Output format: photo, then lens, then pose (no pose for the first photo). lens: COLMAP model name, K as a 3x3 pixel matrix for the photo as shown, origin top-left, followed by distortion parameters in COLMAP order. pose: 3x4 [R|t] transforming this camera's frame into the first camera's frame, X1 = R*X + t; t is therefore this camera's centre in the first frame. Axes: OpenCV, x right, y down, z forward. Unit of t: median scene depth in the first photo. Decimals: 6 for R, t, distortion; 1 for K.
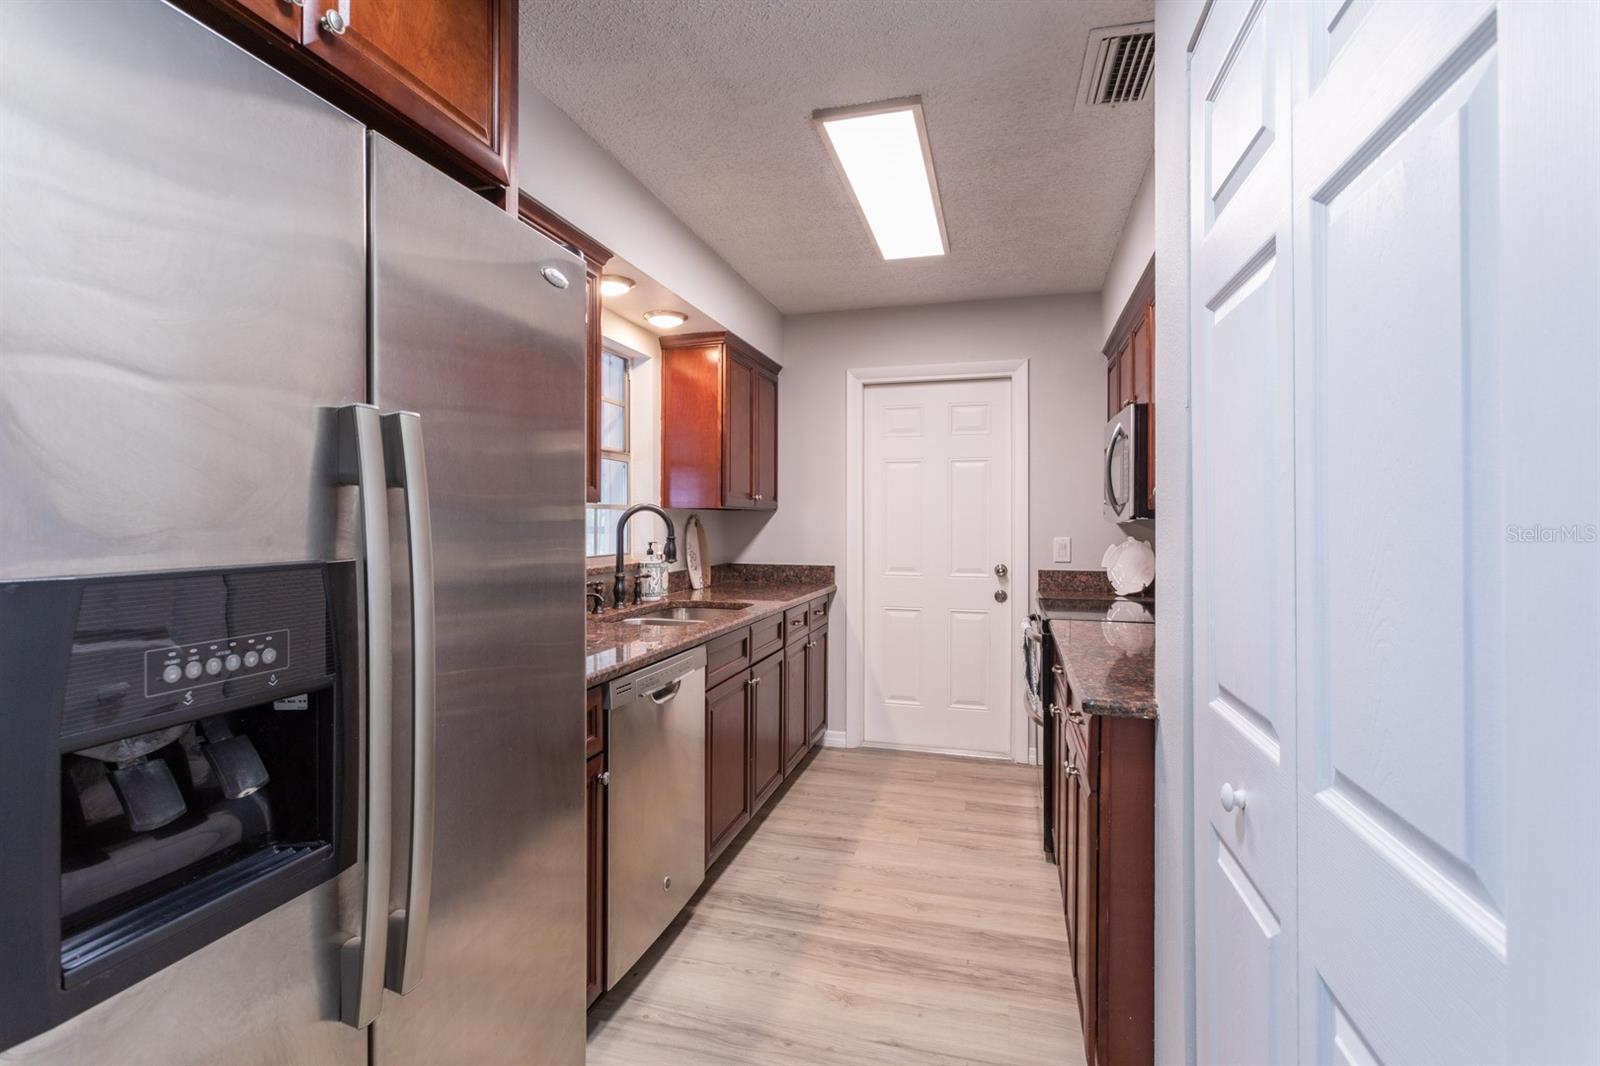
lens RADIAL K [[749.3, 0, 789.5], [0, 749.3, 525.0], [0, 0, 1]] dist [-0.006567, 0.004259]
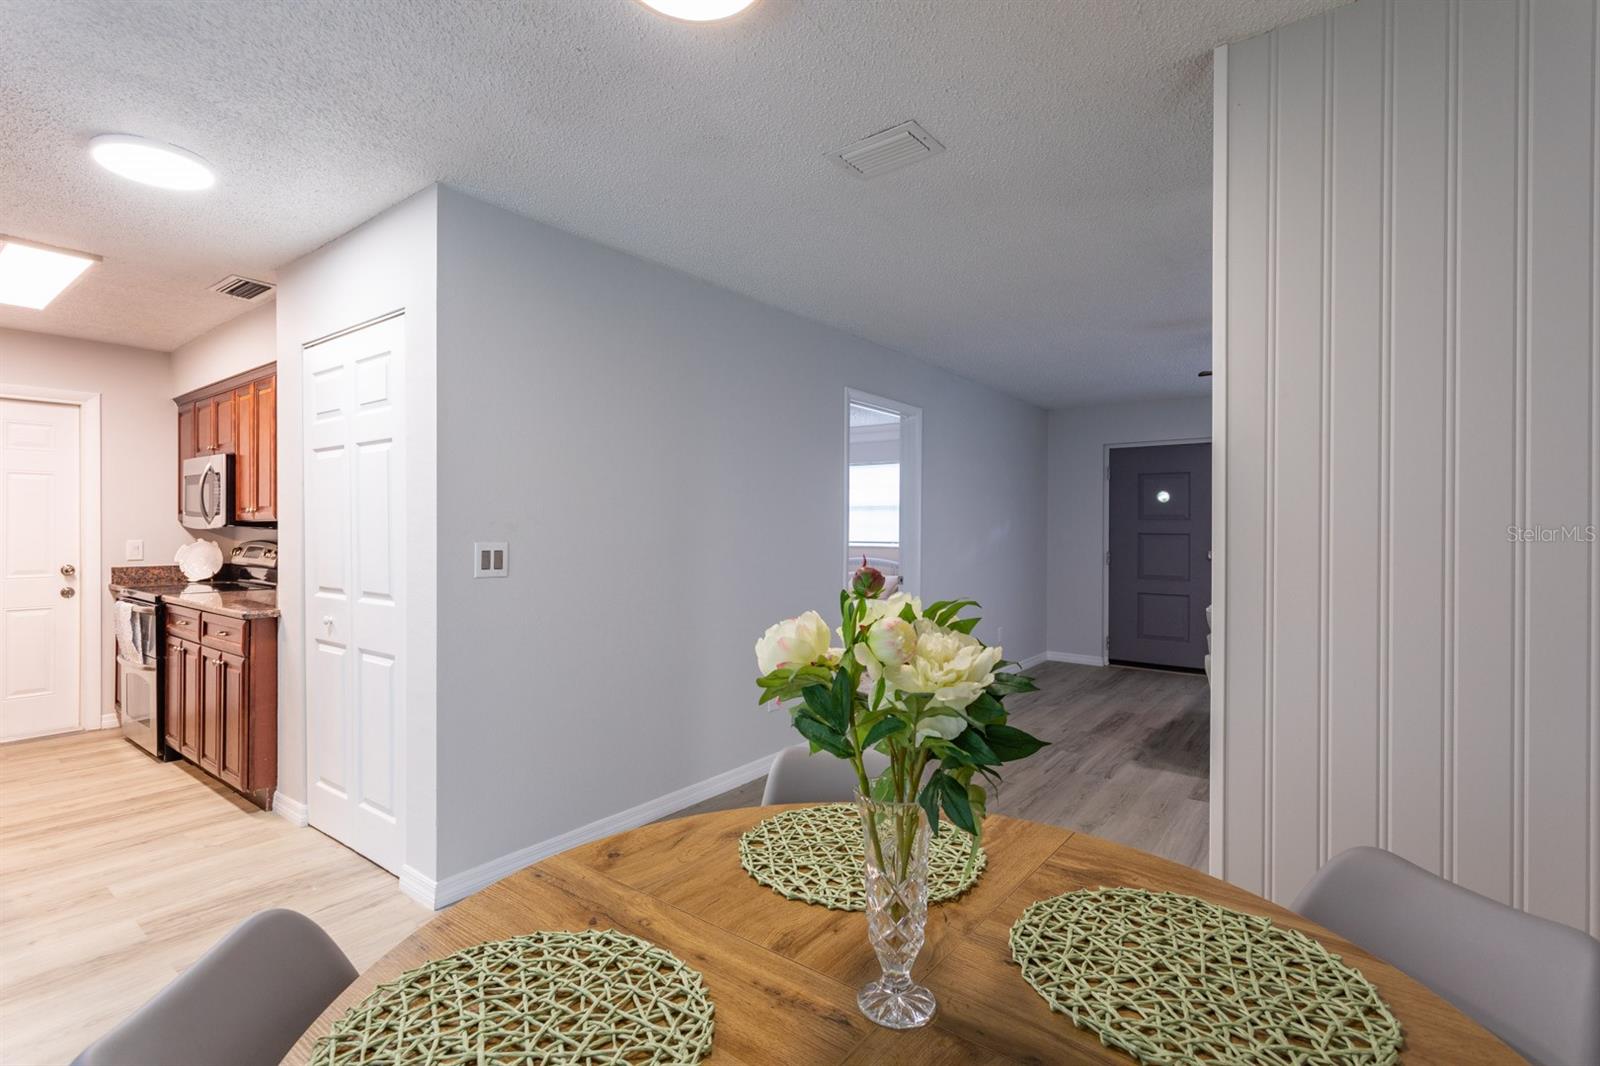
lens RADIAL K [[749.3, 0, 789.5], [0, 749.3, 525.0], [0, 0, 1]] dist [-0.006567, 0.004259]
pose [[0.364437, 0.000753, 0.931228, -0.407841], [0.006432, 0.999974, -0.003326, 0.001882], [-0.931206, 0.007202, 0.364423, -0.485926]]
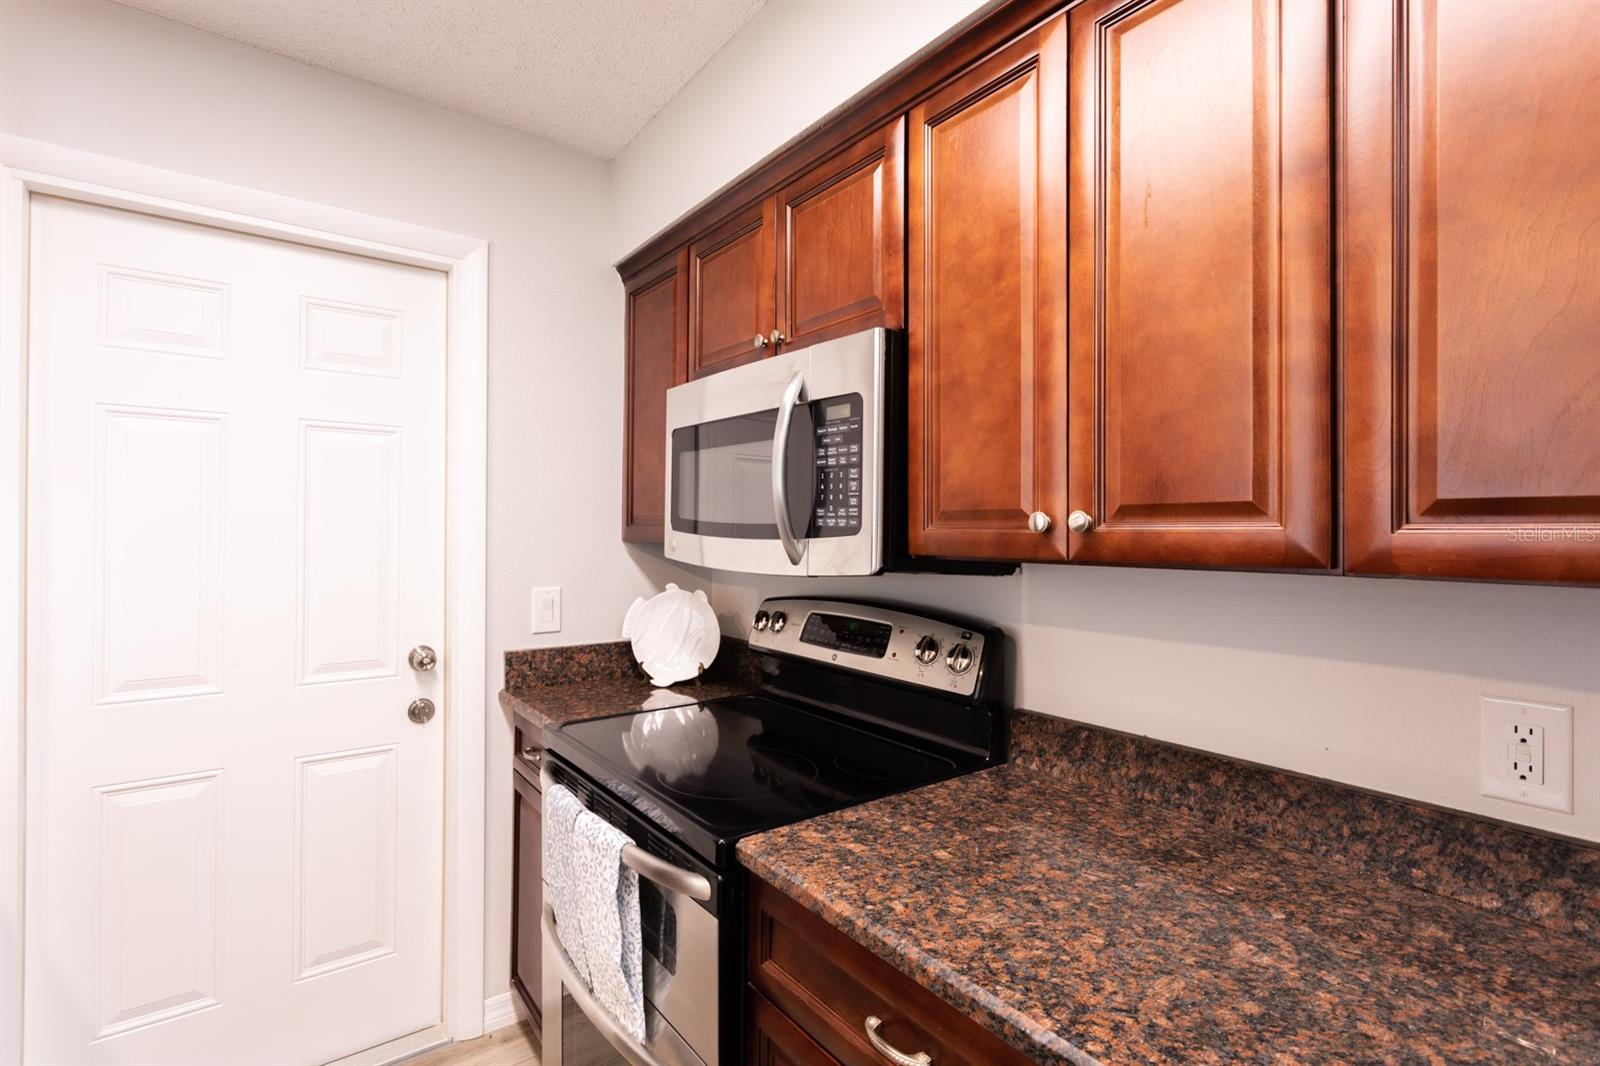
lens RADIAL K [[749.3, 0, 789.5], [0, 749.3, 525.0], [0, 0, 1]] dist [-0.006567, 0.004259]
pose [[0.605662, 0.008110, 0.795681, 0.038808], [-0.000842, 0.999954, -0.009552, -0.023535], [-0.795722, 0.005115, 0.605641, 0.535460]]
